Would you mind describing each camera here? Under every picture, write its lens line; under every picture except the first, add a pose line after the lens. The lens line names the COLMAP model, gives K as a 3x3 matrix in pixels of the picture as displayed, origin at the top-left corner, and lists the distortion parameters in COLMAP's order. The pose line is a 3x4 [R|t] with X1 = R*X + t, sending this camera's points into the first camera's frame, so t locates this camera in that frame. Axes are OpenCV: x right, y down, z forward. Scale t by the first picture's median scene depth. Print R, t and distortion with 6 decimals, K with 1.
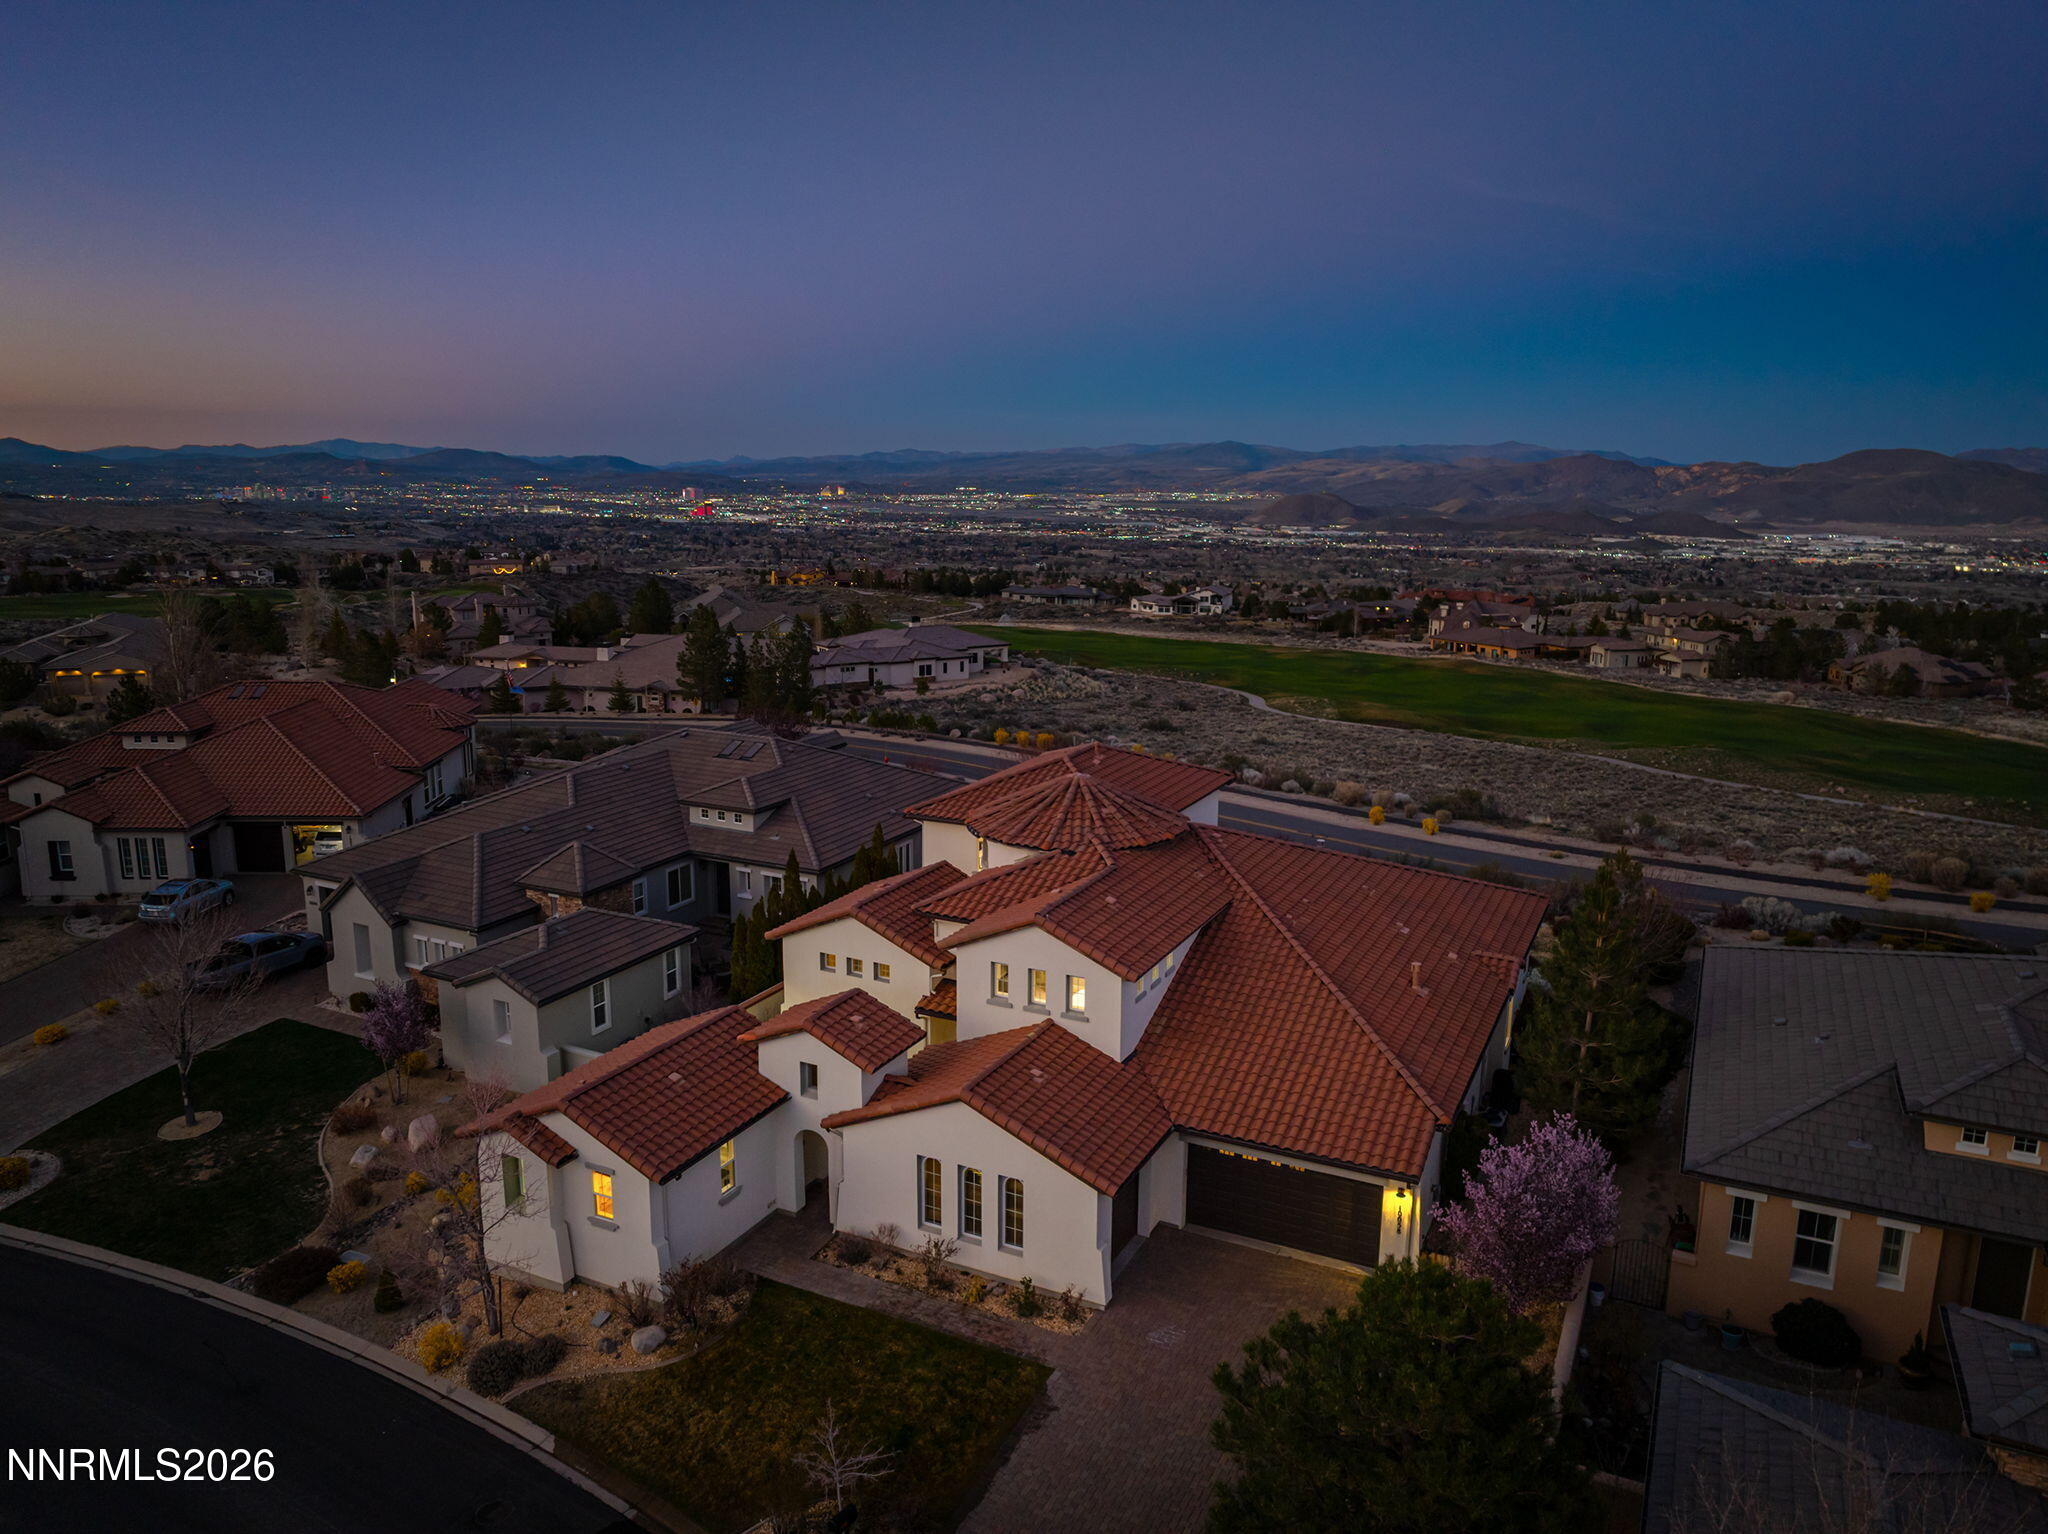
lens RADIAL K [[1432.7, 0, 1028.3], [0, 1432.7, 776.8], [0, 0, 1]] dist [-0.033838, 0.020344]
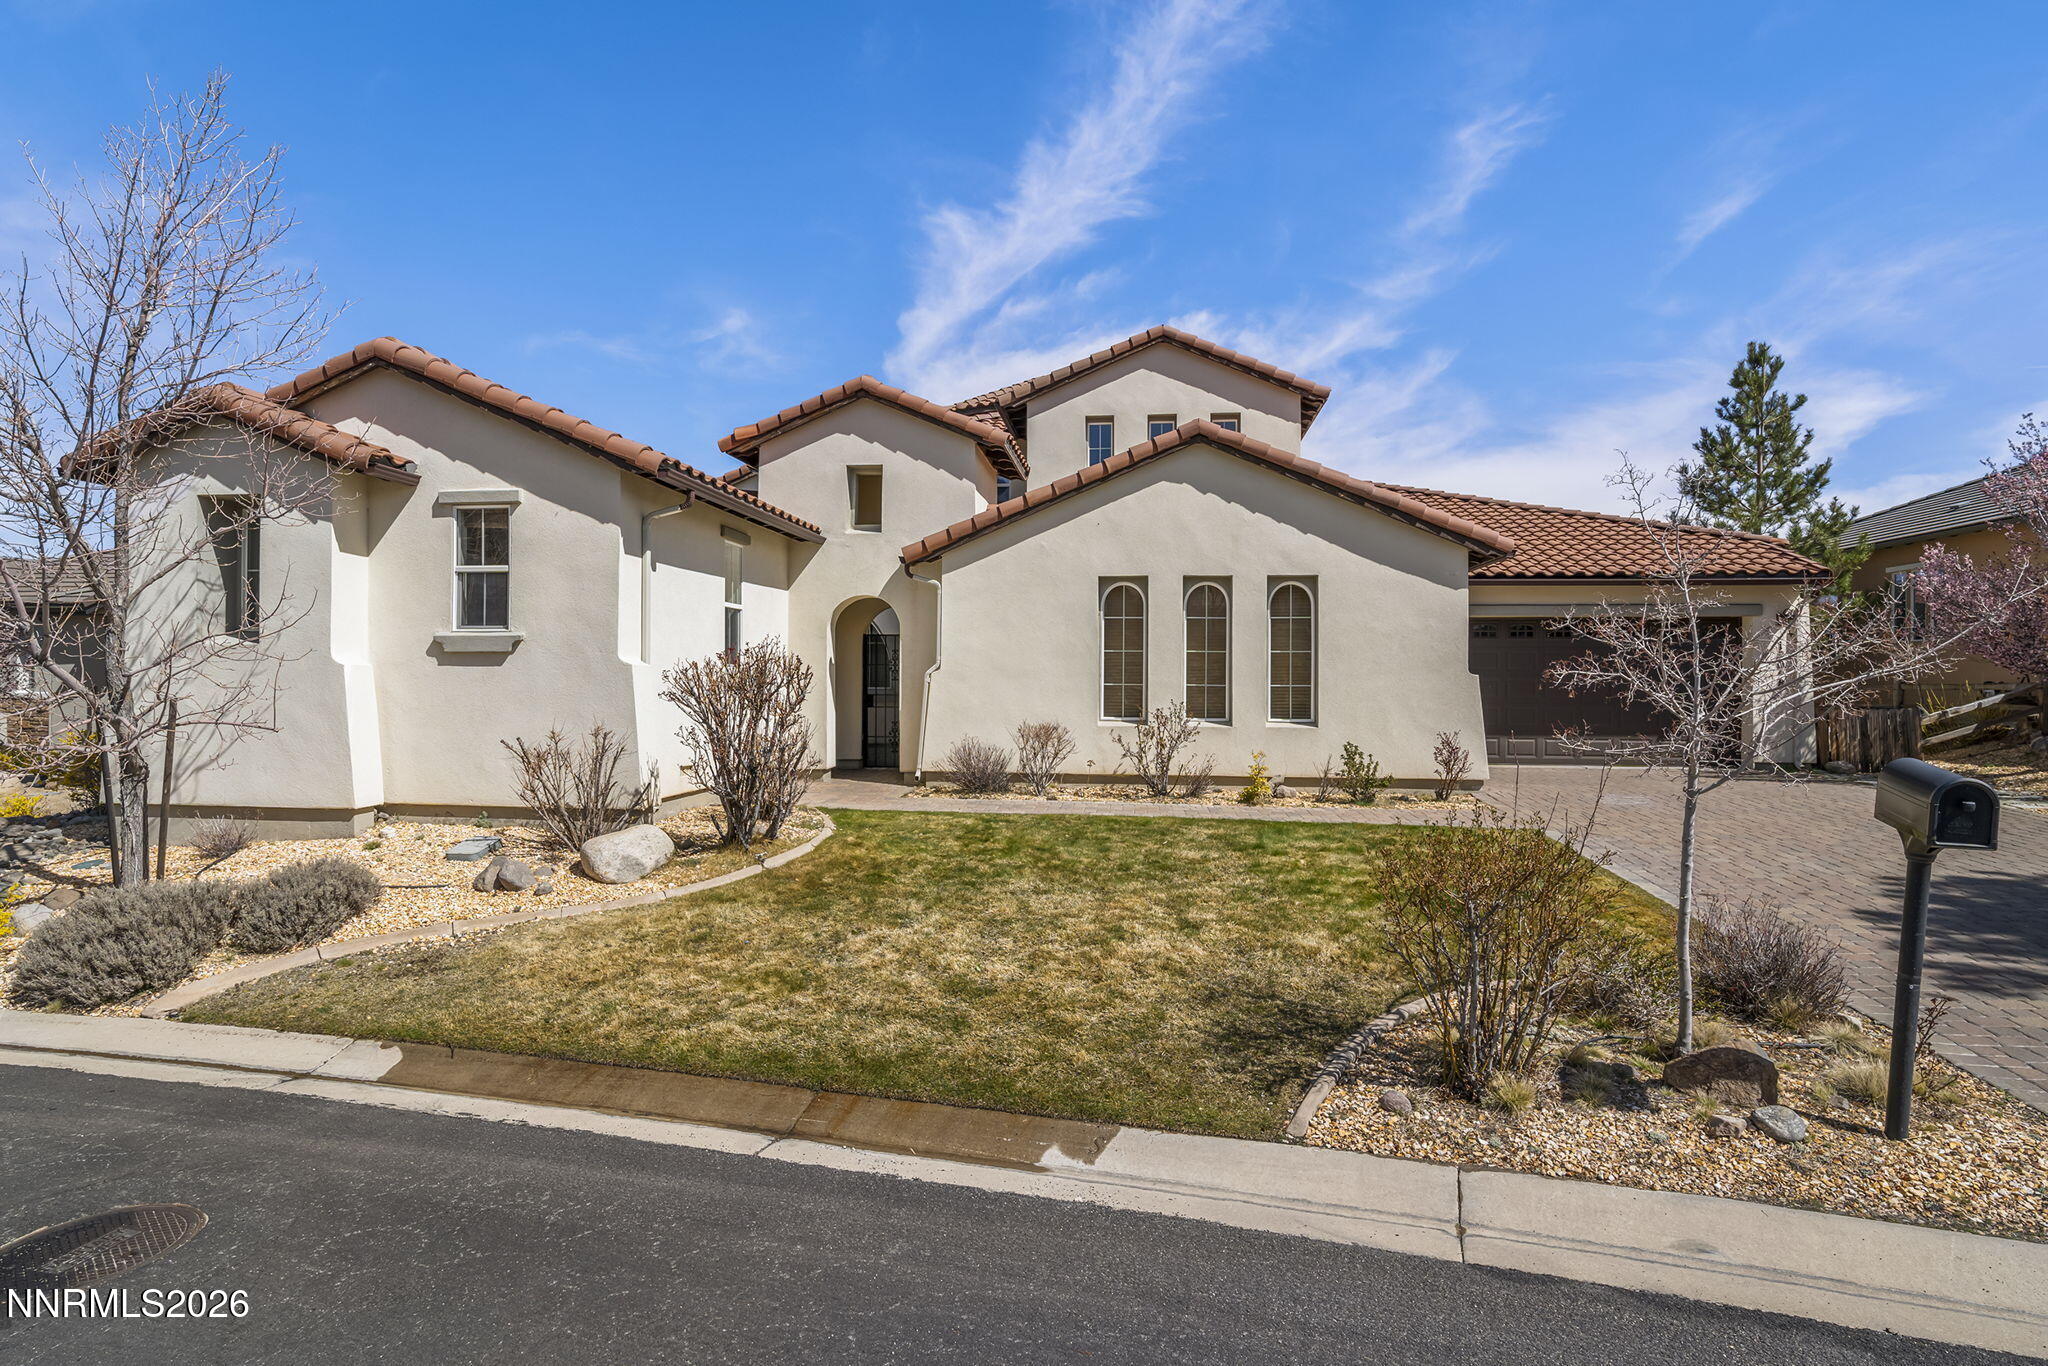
lens RADIAL K [[1051.2, 0, 1020.5], [0, 1051.2, 681.7], [0, 0, 1]] dist [-0.011347, 0.001112]
pose [[0.943171, -0.001515, 0.332303, -0.054382], [0.072529, 0.976820, -0.201403, 0.086284], [-0.324295, 0.214059, 0.921418, 0.144892]]
